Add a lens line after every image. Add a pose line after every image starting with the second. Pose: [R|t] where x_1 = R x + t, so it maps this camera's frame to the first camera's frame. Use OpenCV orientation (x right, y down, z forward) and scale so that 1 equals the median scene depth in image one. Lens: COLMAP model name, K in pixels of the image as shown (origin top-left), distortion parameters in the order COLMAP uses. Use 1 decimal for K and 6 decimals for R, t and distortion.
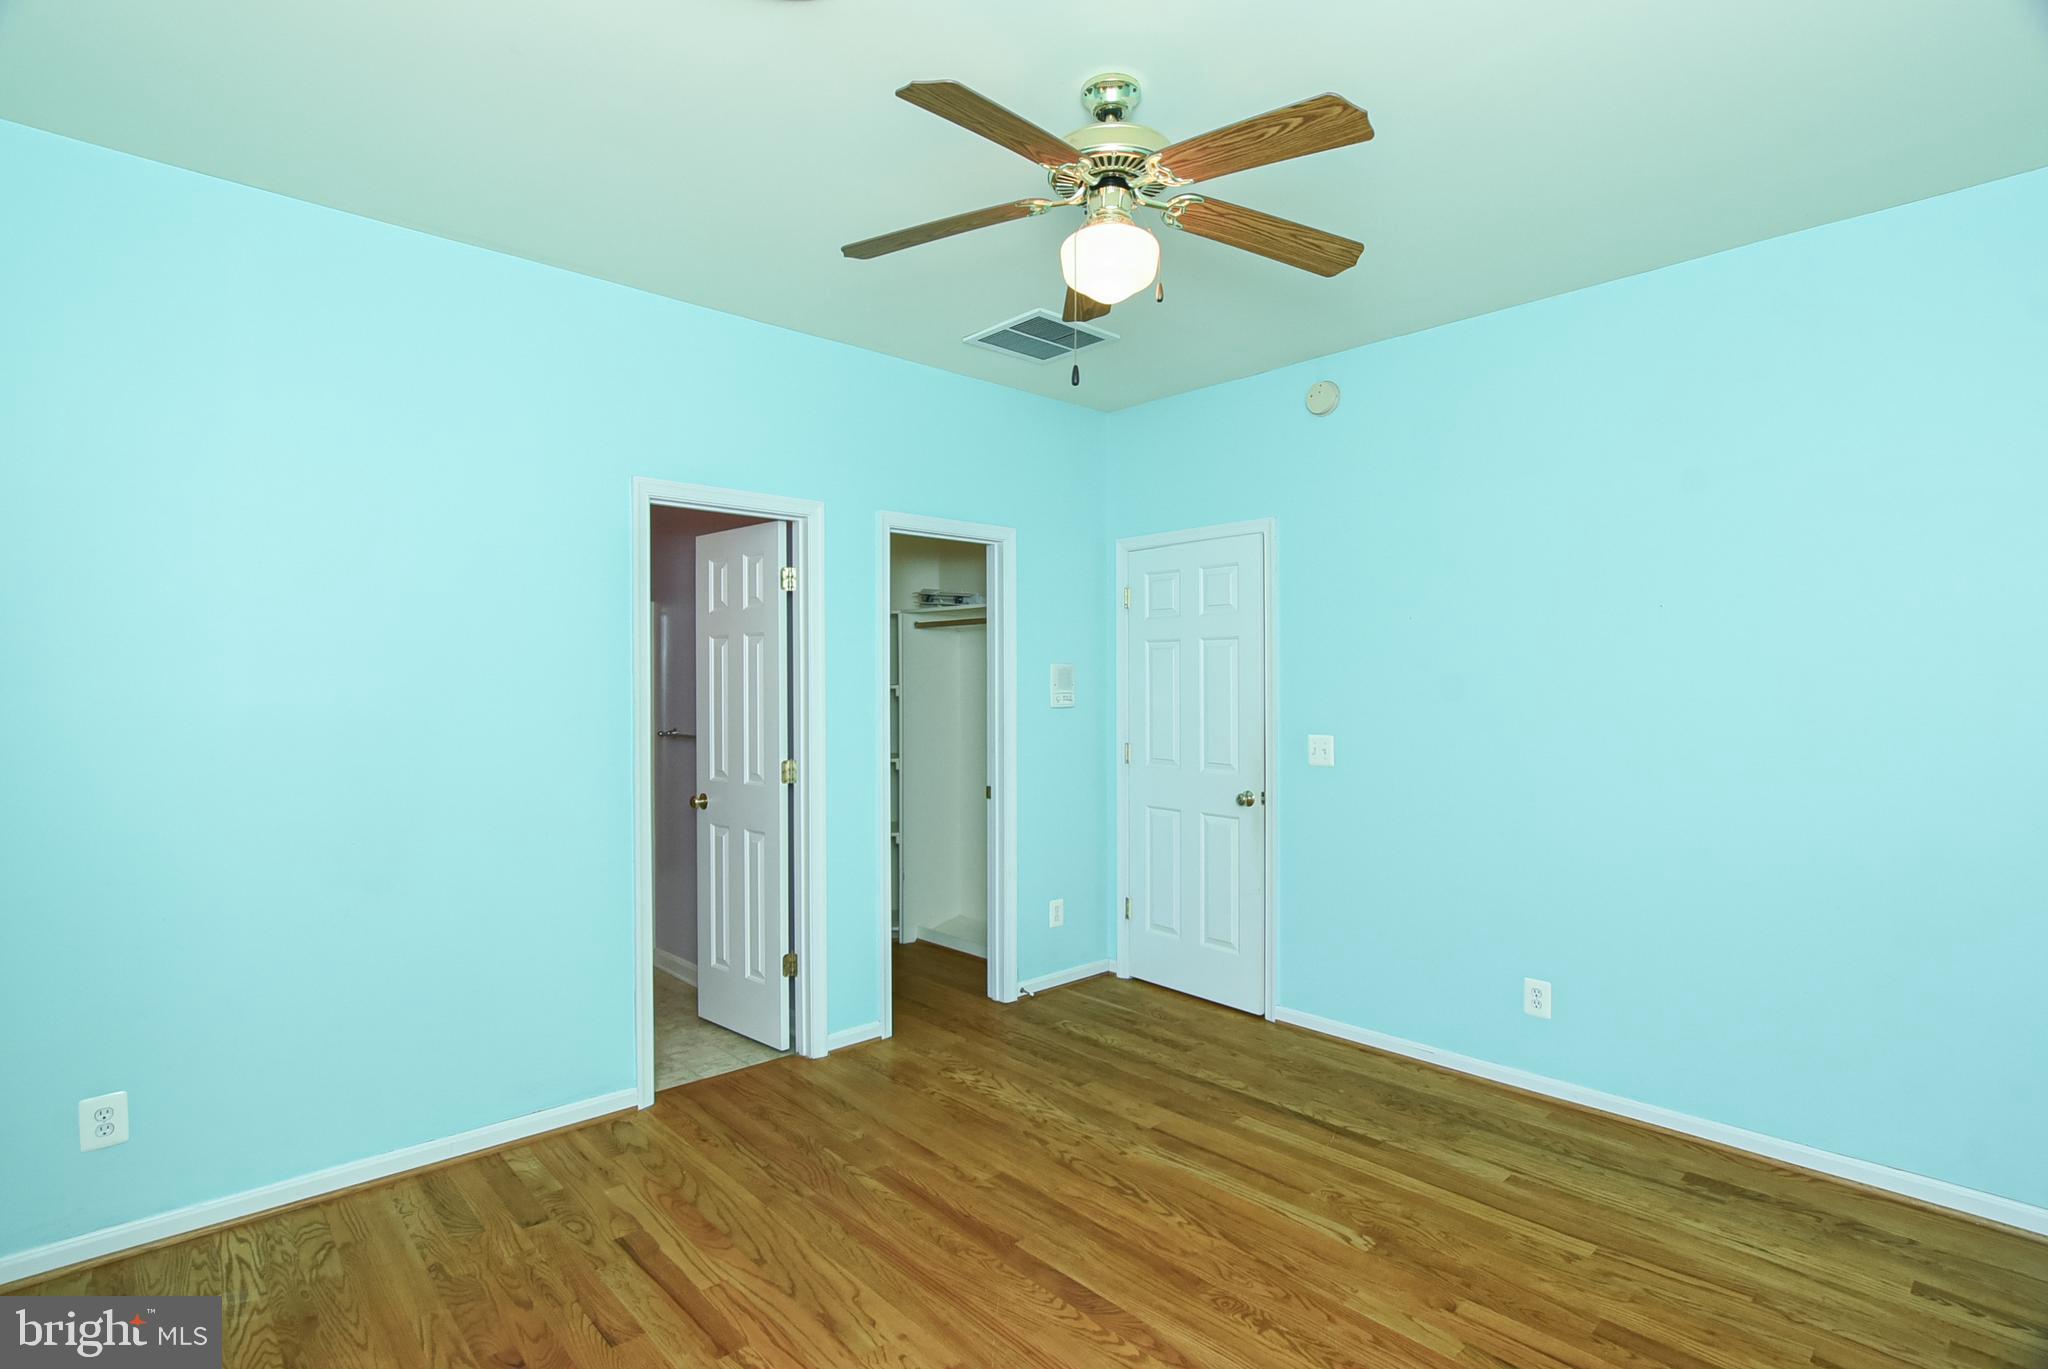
lens RADIAL K [[1006.0, 0, 1017.1], [0, 1006.0, 680.0], [0, 0, 1]] dist [-0.026223, 0.010565]
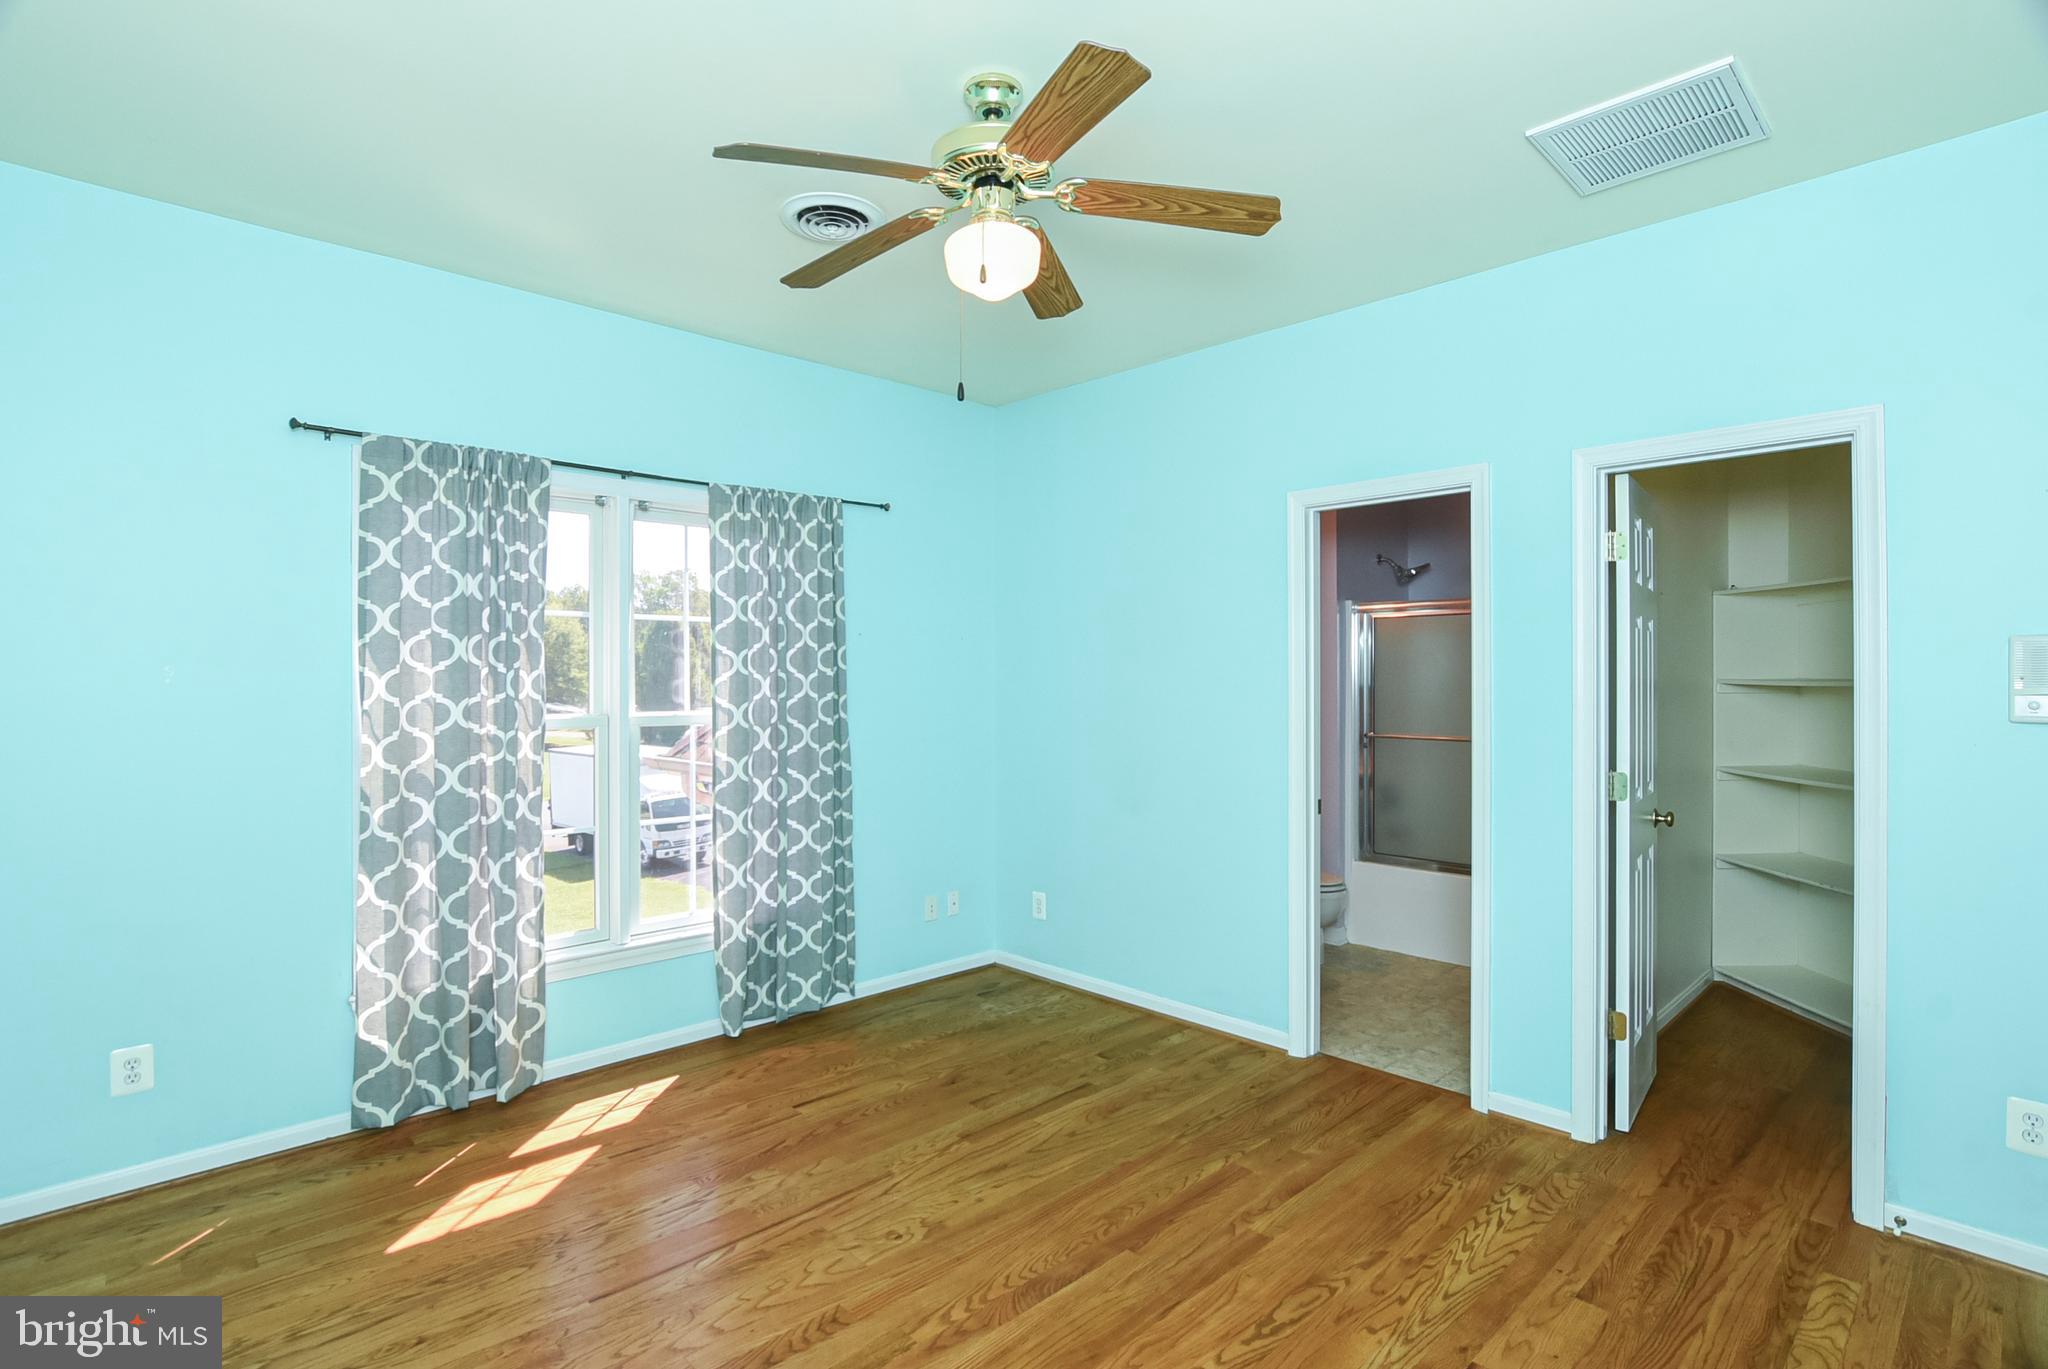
lens RADIAL K [[1006.0, 0, 1017.1], [0, 1006.0, 680.0], [0, 0, 1]] dist [-0.026223, 0.010565]
pose [[0.021428, 0.001092, -0.999770, 0.854576], [0.002393, 0.999996, 0.001144, 0.006583], [0.999768, -0.002417, 0.021425, 0.770878]]
